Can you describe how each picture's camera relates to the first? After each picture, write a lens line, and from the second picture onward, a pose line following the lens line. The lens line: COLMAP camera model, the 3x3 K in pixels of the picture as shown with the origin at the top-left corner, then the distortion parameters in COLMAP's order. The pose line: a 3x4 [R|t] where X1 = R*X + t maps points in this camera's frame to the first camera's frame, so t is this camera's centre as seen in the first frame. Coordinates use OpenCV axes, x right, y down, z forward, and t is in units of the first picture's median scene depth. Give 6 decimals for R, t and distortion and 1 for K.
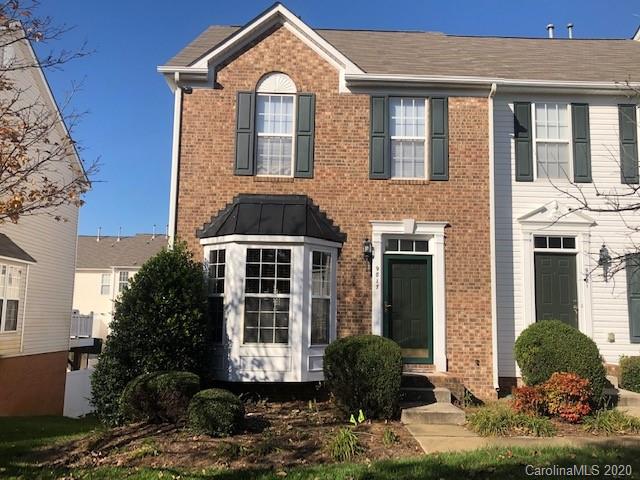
lens RADIAL K [[620.0, 0, 320.6], [0, 620.0, 239.0], [0, 0, 1]] dist [0.015670, 0.000000]
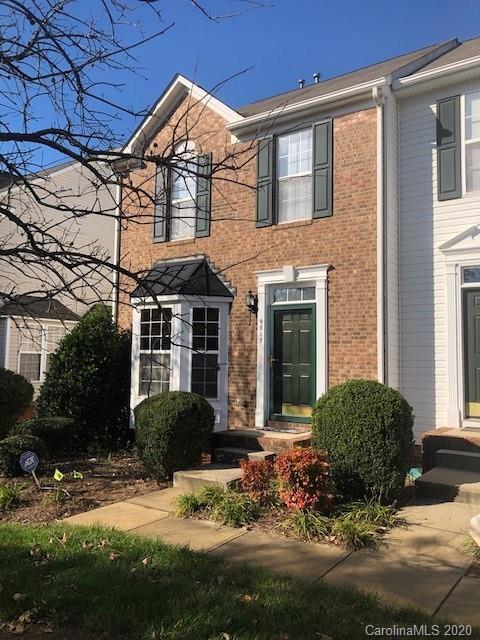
lens RADIAL K [[521.2, 0, 240.7], [0, 521.2, 321.8], [0, 0, 1]] dist [0.003448, 0.006584]
pose [[0.812276, -0.050289, -0.581101, 0.519756], [0.075723, 0.996937, 0.019573, 0.029745], [0.578337, -0.059901, 0.813596, 0.322923]]
